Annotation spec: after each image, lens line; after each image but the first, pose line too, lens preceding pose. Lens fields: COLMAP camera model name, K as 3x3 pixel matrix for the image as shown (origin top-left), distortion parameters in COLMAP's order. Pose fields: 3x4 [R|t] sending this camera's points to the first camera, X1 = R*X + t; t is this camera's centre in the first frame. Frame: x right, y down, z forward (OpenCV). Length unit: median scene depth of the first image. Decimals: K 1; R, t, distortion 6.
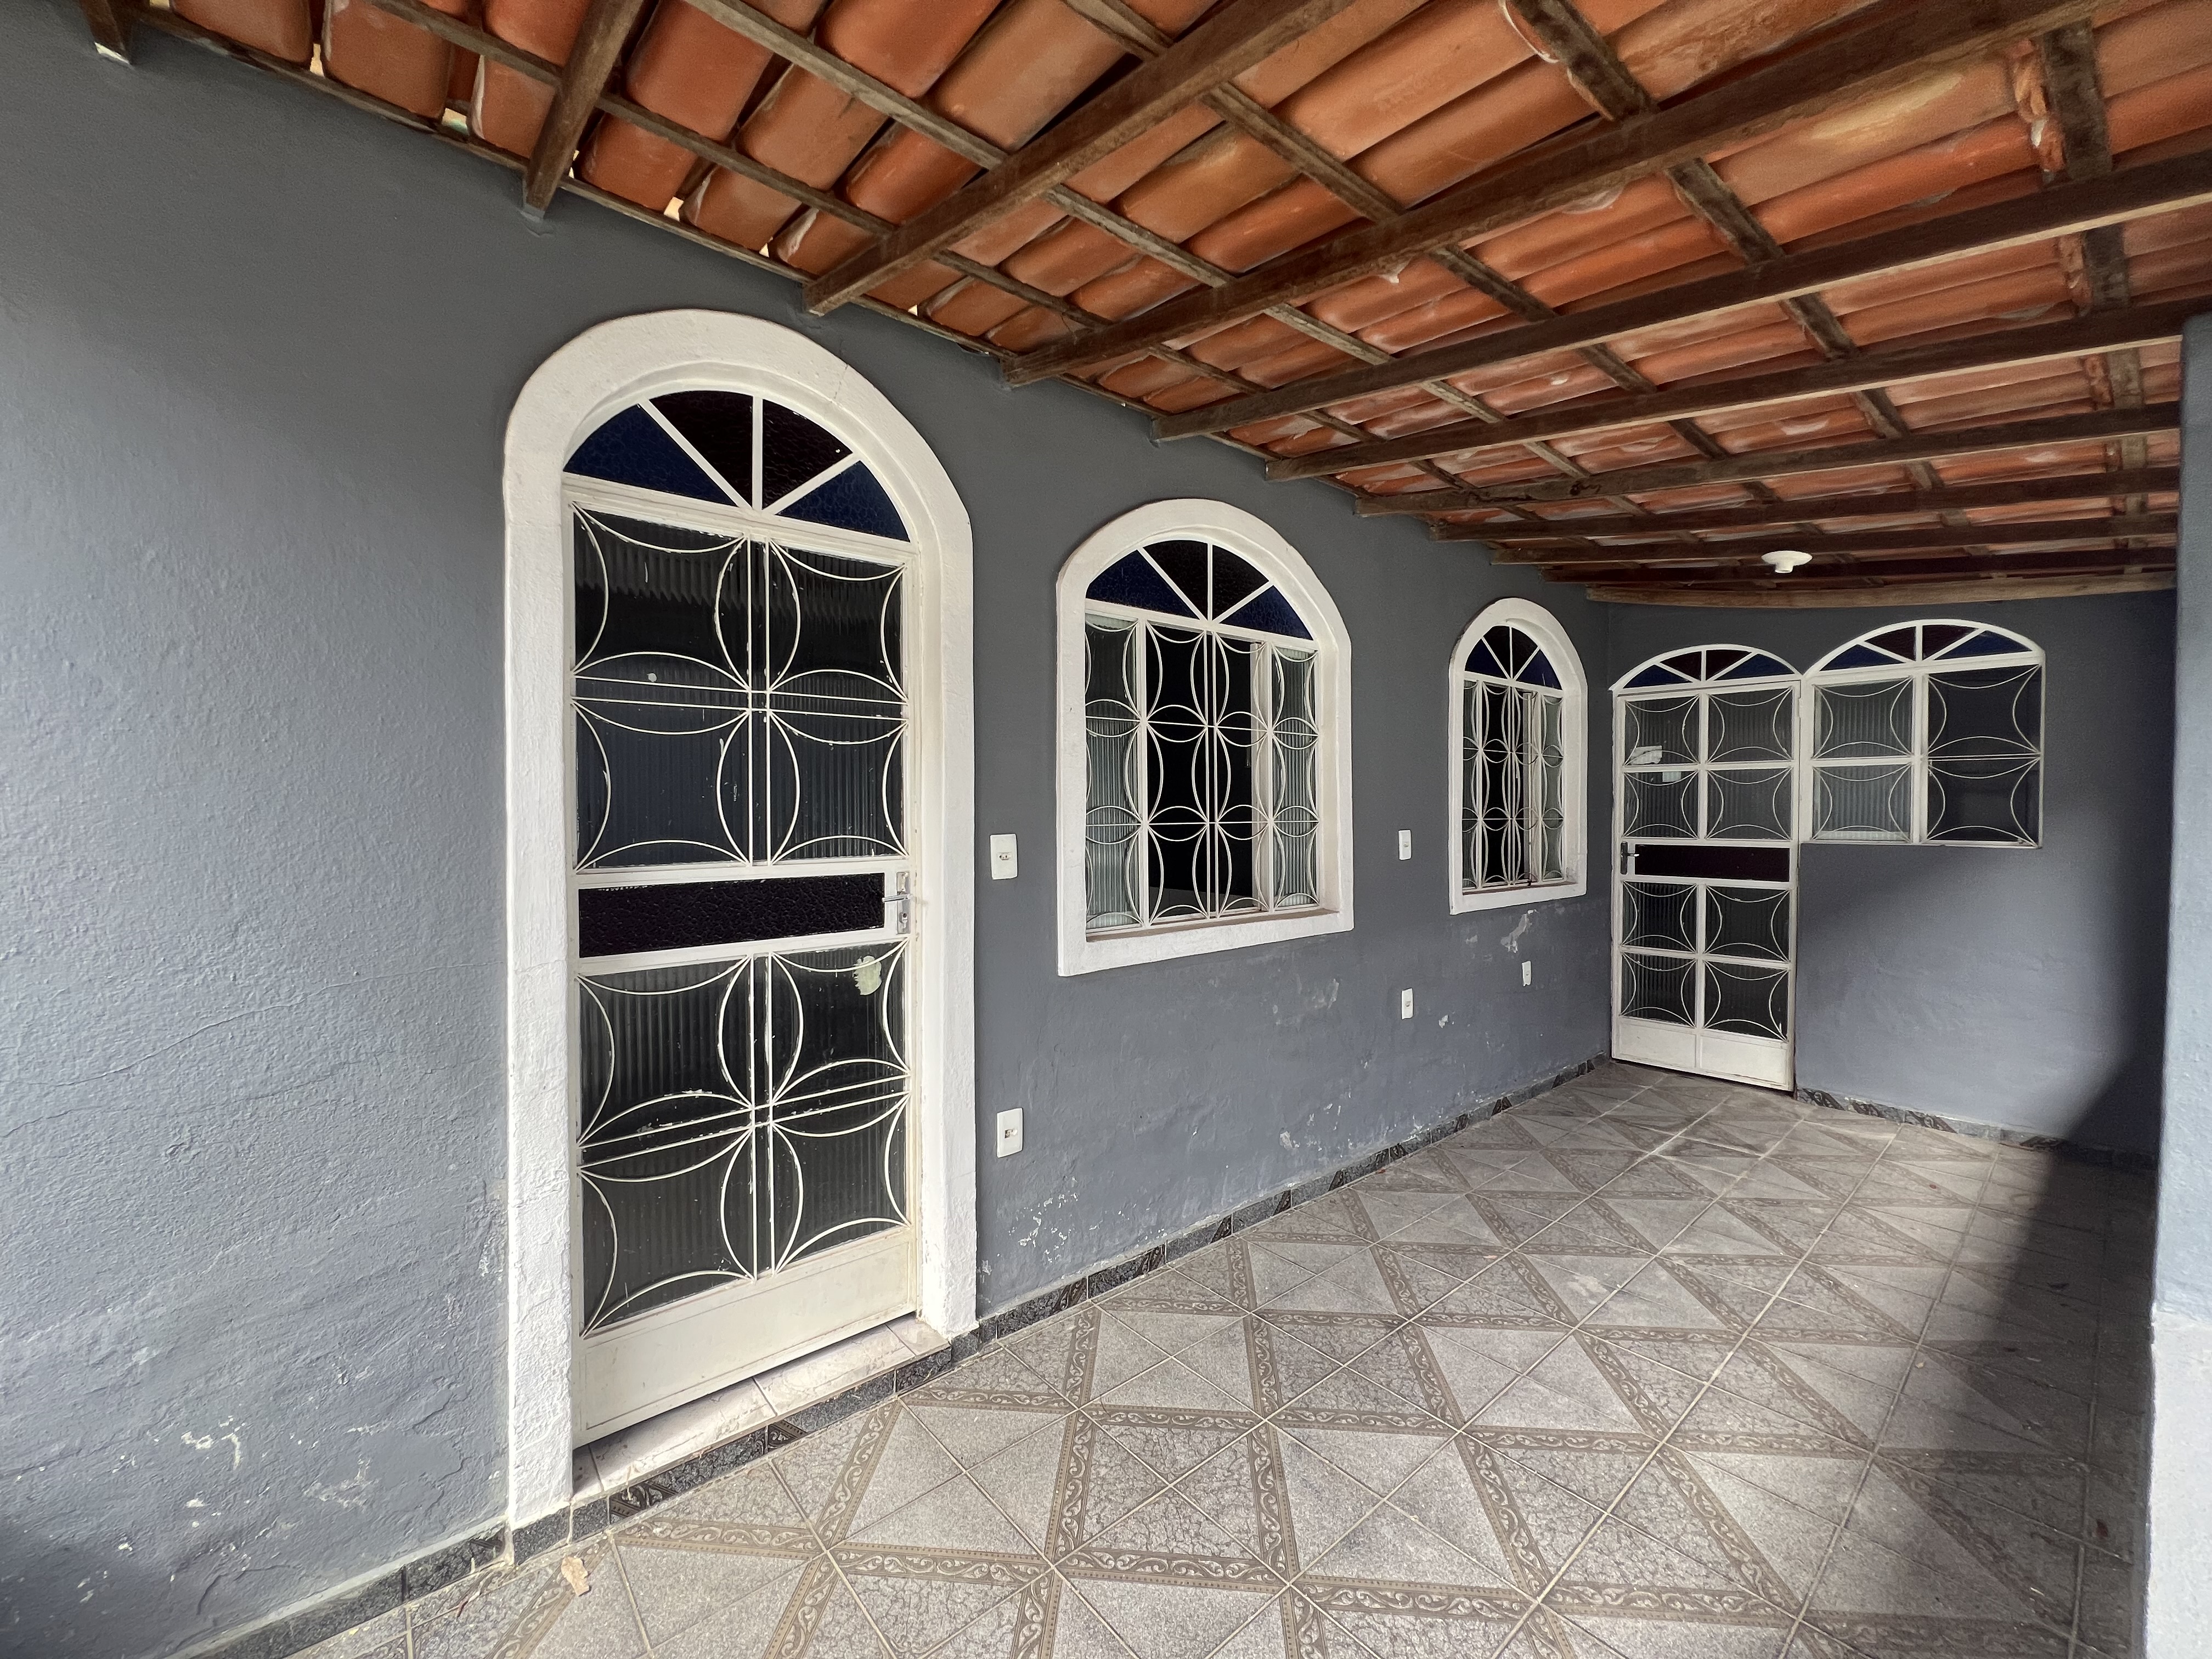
lens RADIAL K [[883.1, 0, 1106.0], [0, 883.1, 829.5], [0, 0, 1]] dist [-0.001875, 0.000215]
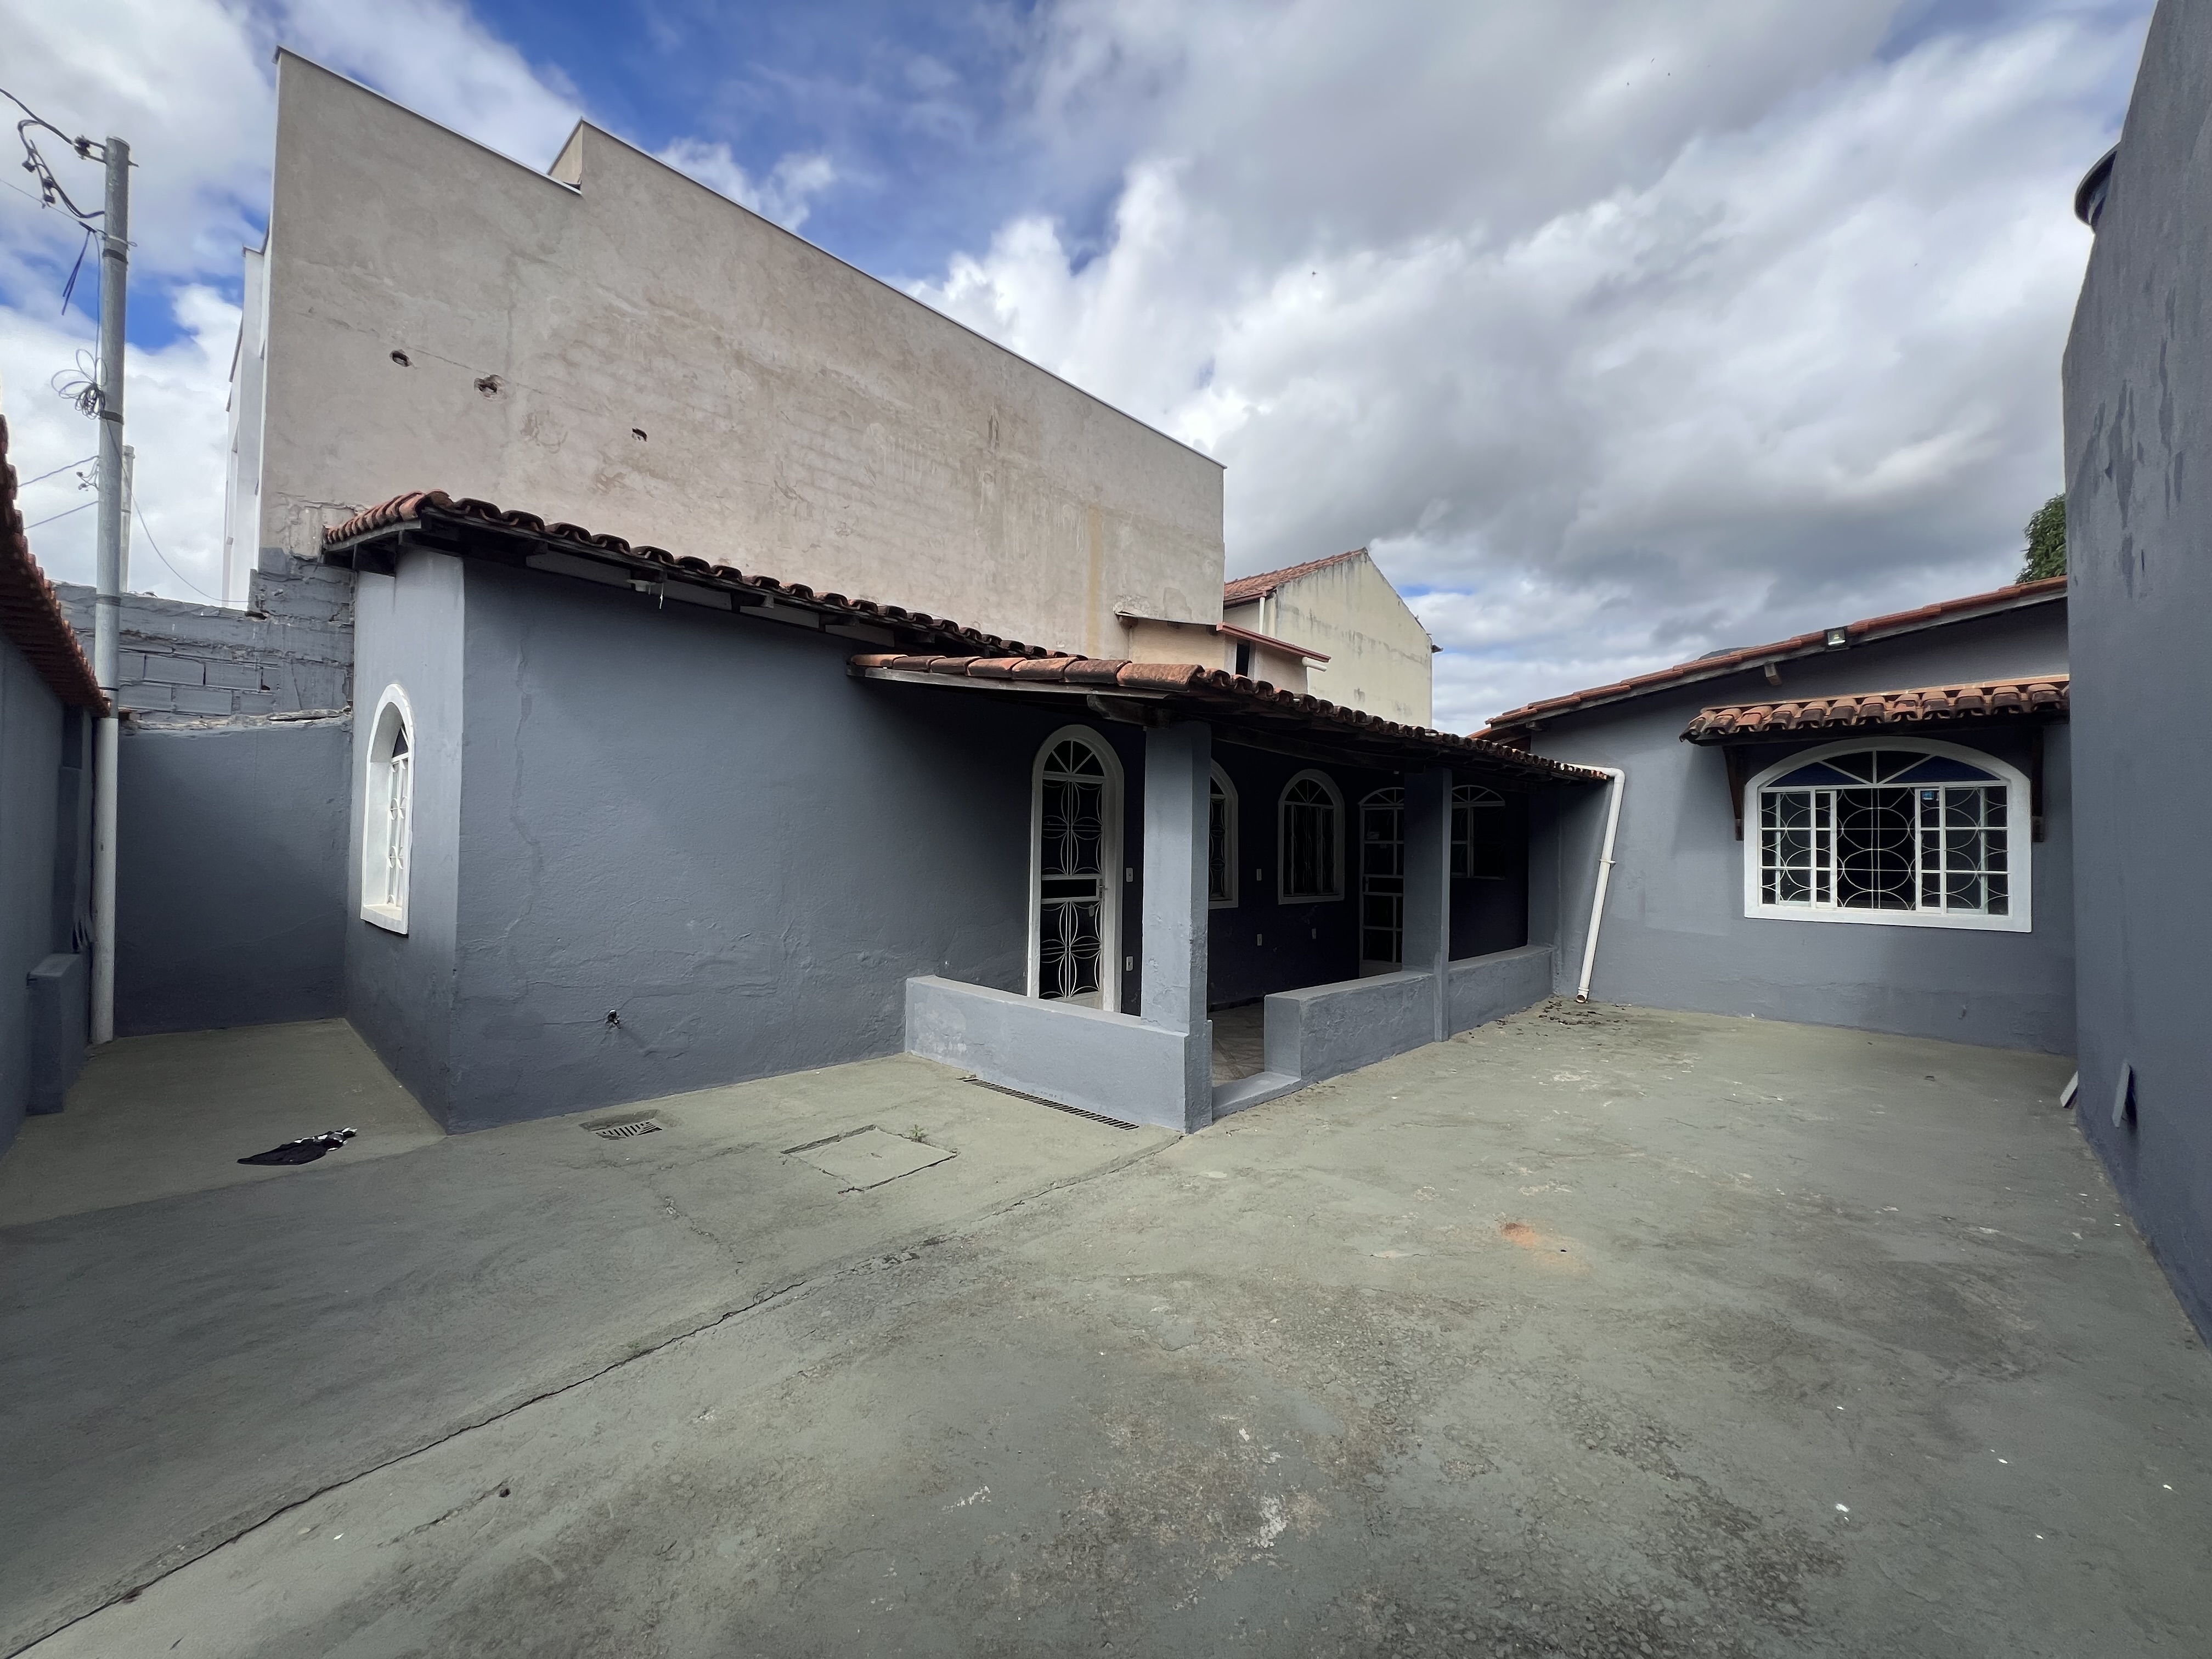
lens RADIAL K [[883.1, 0, 1106.0], [0, 883.1, 829.5], [0, 0, 1]] dist [-0.001875, 0.000215]
pose [[0.992534, 0.019258, 0.120440, -0.604960], [-0.013803, 0.998848, -0.045963, 0.016224], [-0.121186, 0.043958, 0.991656, -2.197665]]
